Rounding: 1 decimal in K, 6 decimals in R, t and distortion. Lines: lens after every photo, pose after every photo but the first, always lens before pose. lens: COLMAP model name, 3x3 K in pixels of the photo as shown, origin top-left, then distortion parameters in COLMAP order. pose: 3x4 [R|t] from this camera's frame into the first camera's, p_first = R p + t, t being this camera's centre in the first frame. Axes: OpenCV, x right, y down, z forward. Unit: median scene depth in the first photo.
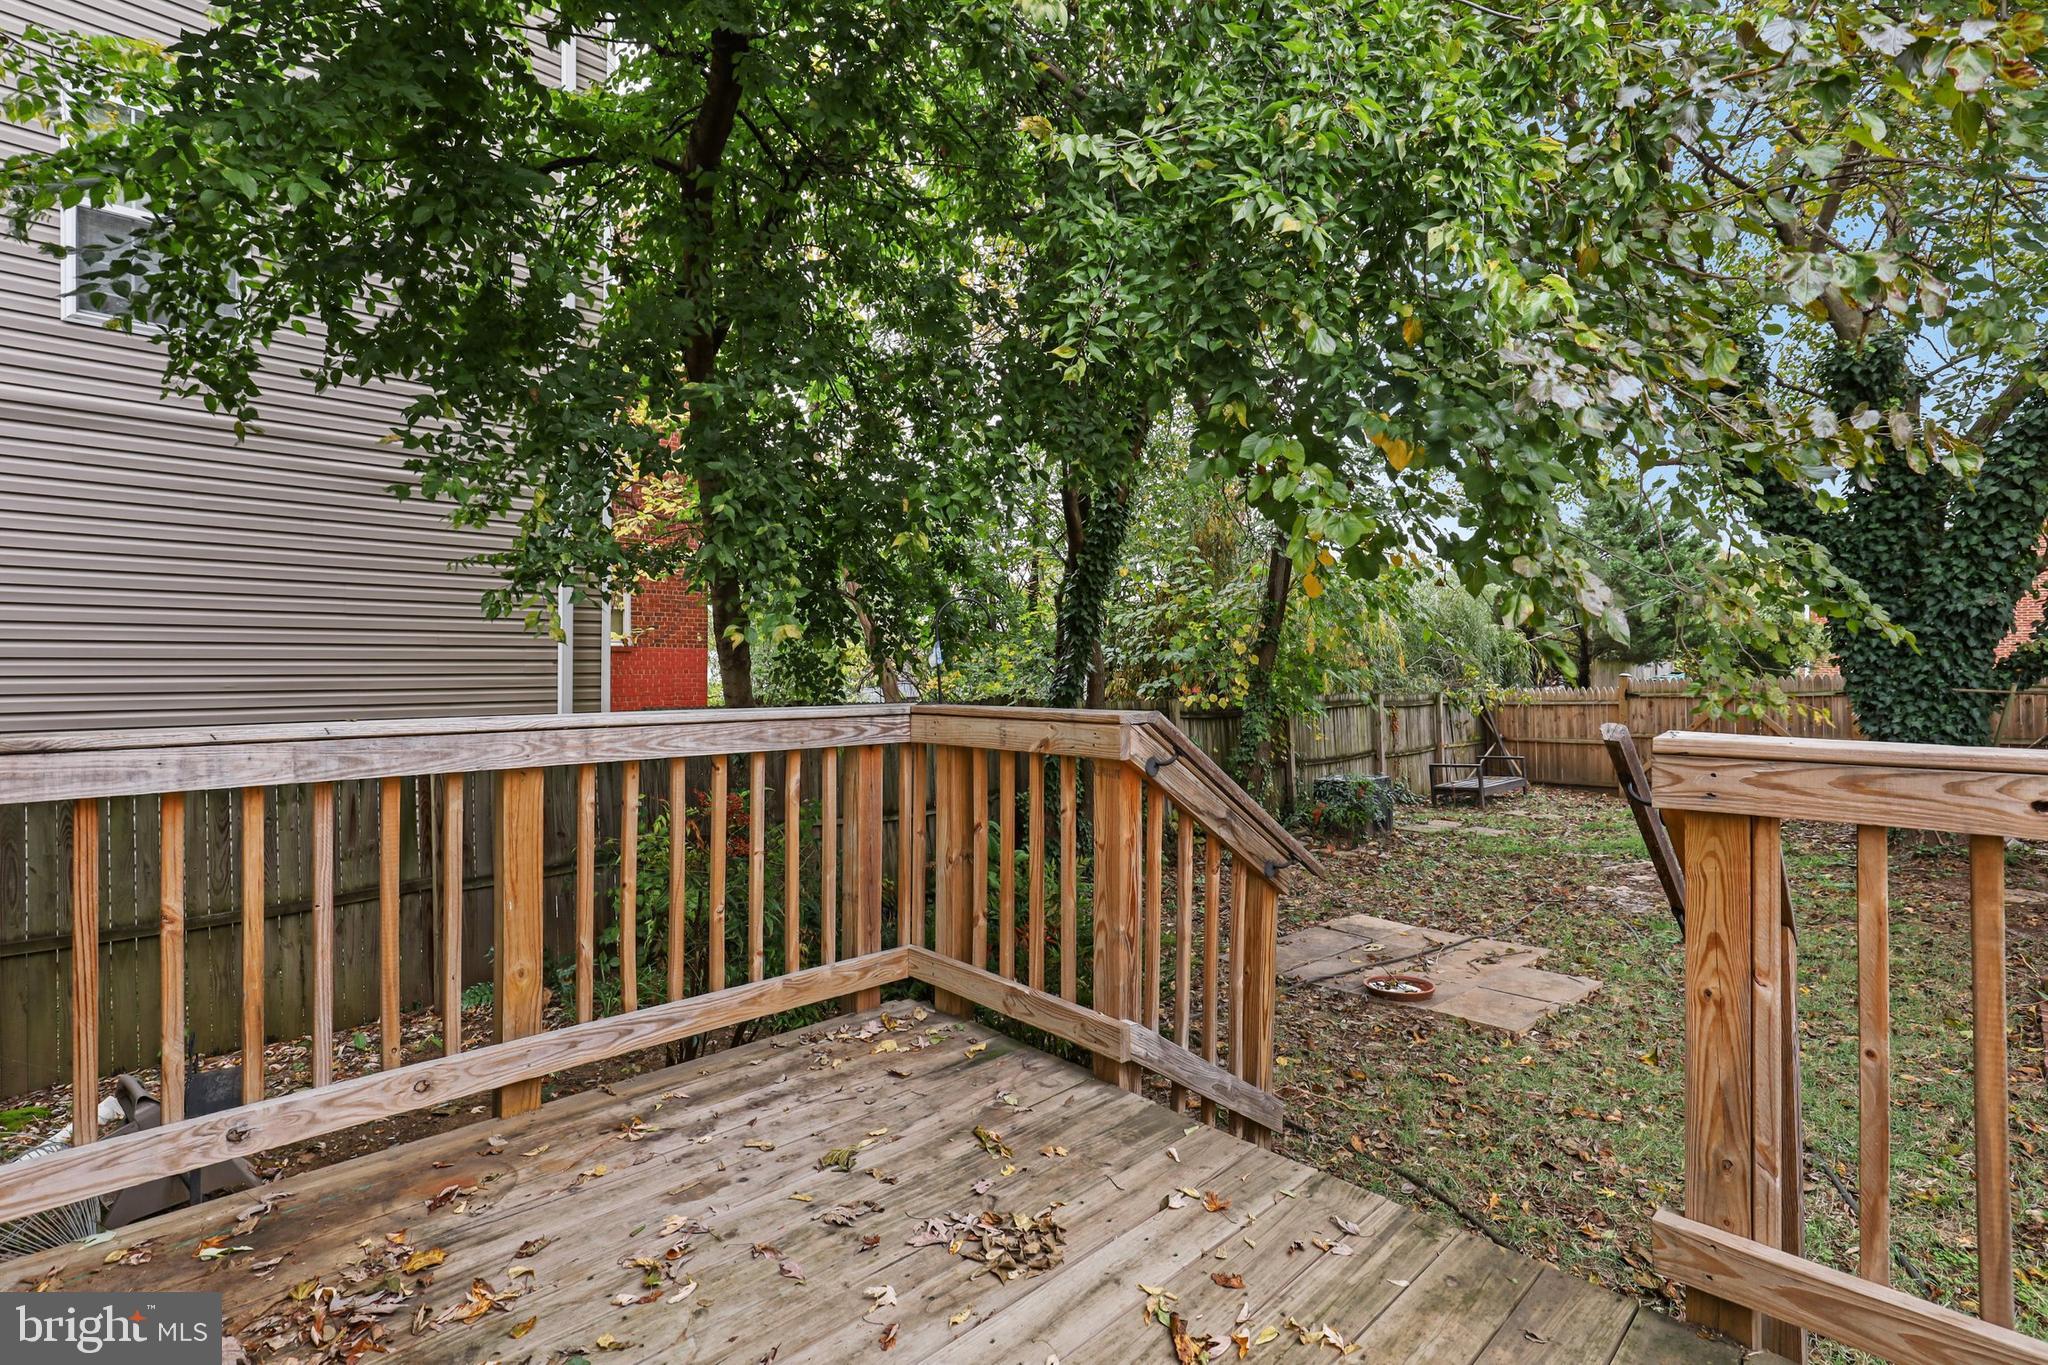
lens RADIAL K [[935.5, 0, 1024.3], [0, 935.5, 671.2], [0, 0, 1]] dist [-0.002007, 0.004186]
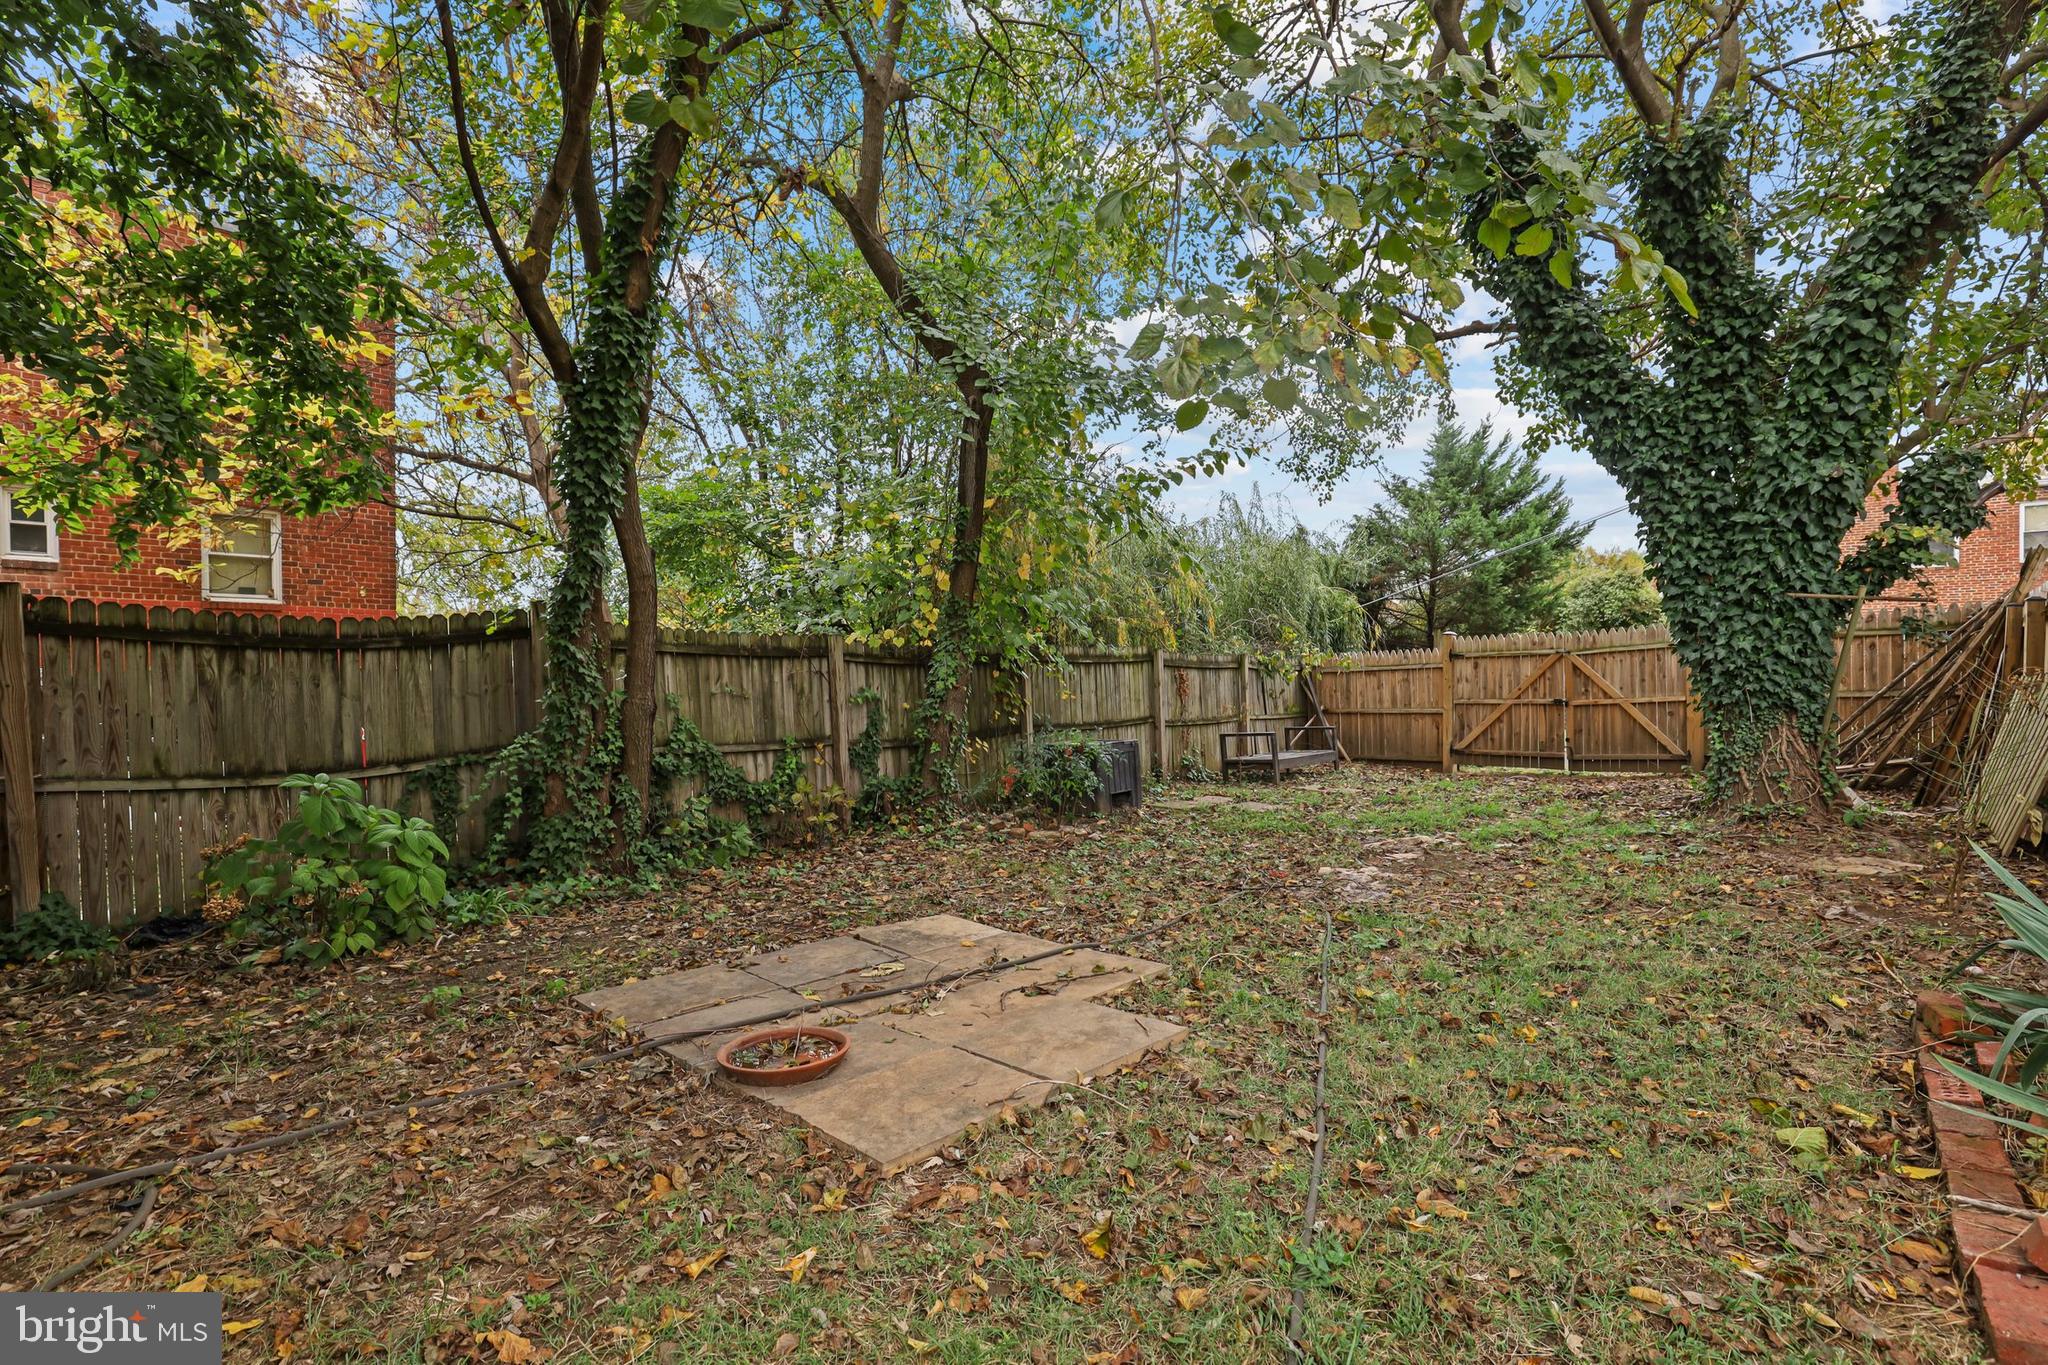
lens RADIAL K [[935.5, 0, 1021.9], [0, 935.5, 686.4], [0, 0, 1]] dist [-0.002007, 0.004186]
pose [[0.996202, -0.004123, 0.086977, 0.310566], [0.003343, 0.999953, 0.009115, 0.082516], [-0.087011, -0.008790, 0.996169, 0.303064]]
